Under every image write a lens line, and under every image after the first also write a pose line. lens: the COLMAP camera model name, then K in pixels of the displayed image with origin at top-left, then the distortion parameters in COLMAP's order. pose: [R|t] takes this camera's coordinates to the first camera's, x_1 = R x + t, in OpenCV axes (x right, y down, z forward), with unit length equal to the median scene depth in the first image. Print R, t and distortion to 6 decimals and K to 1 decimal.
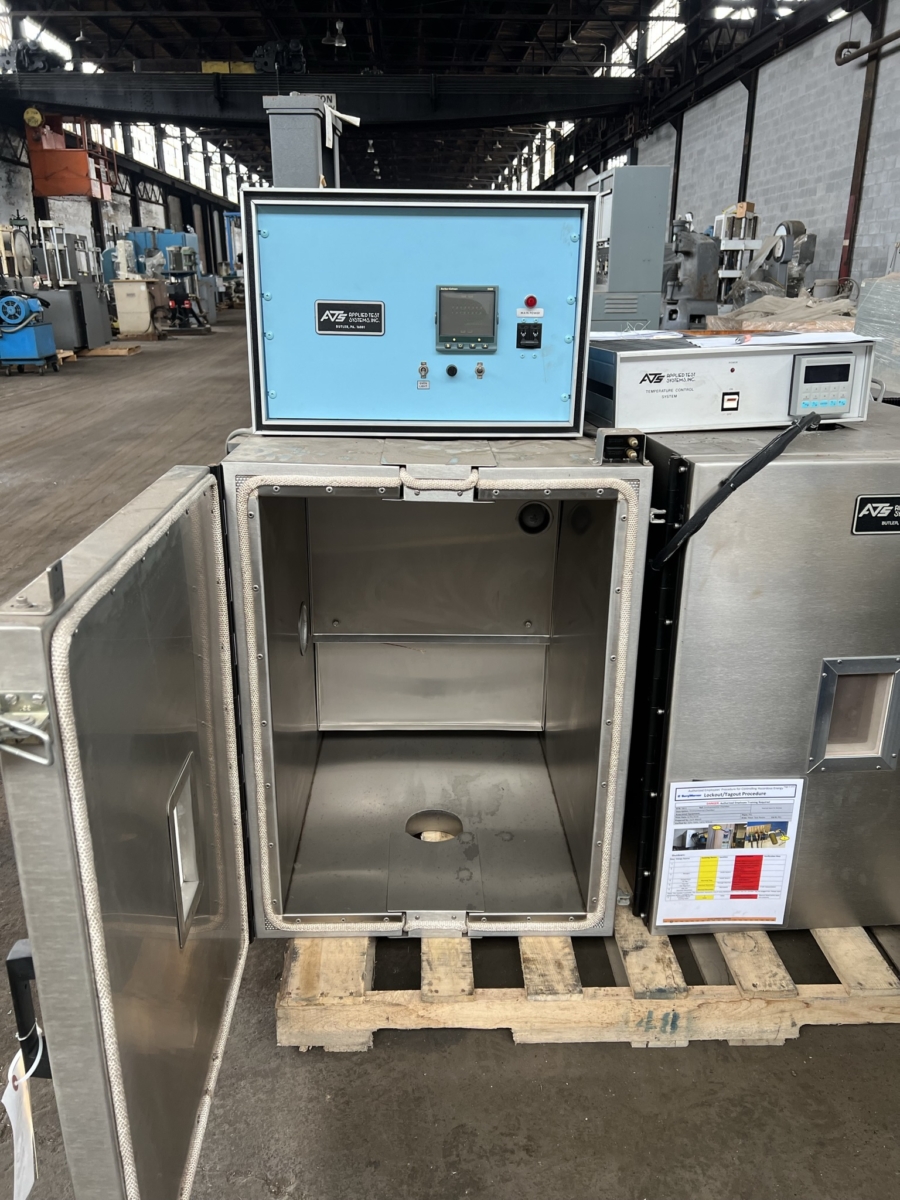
lens RADIAL K [[907.0, 0, 443.7], [0, 907.0, 600.8], [0, 0, 1]] dist [0.048284, -0.050450]
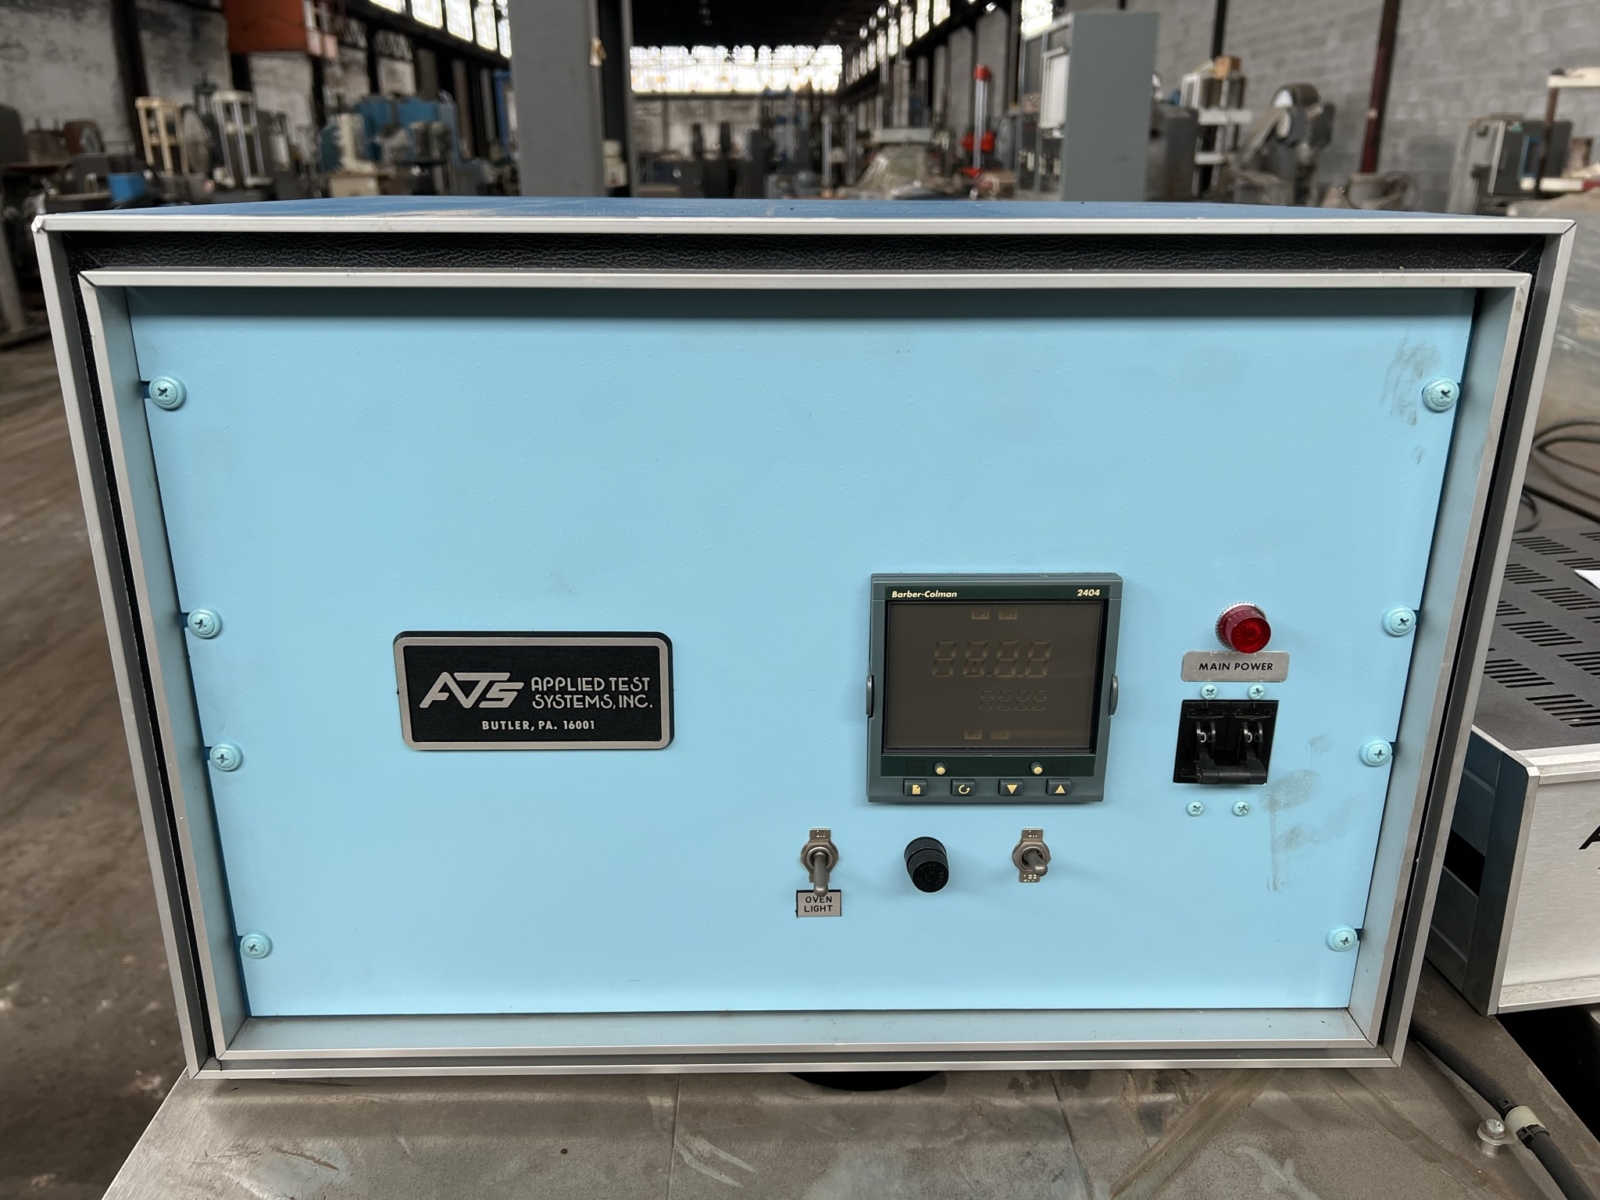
lens RADIAL K [[1206.2, 0, 800.2], [0, 1206.2, 583.6], [0, 0, 1]] dist [0.047539, -0.054323]
pose [[0.999976, -0.006833, 0.000742, -0.006551], [0.006832, 0.999976, 0.000735, -0.078862], [-0.000747, -0.000730, 0.999999, 0.152395]]
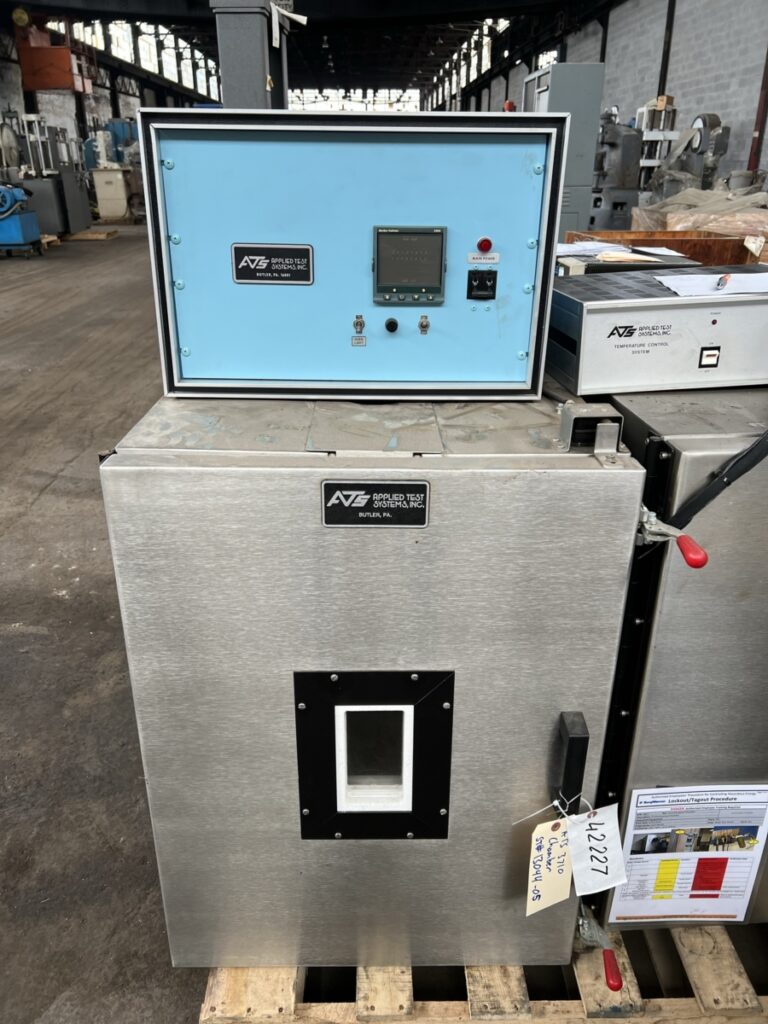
lens RADIAL K [[771.9, 0, 384.0], [0, 771.9, 512.0], [0, 0, 1]] dist [0.047539, -0.054323]
pose [[0.999967, 0.003463, -0.007404, 0.001804], [-0.002846, 0.996641, 0.081843, -0.032051], [0.007662, -0.081820, 0.996618, 0.059177]]
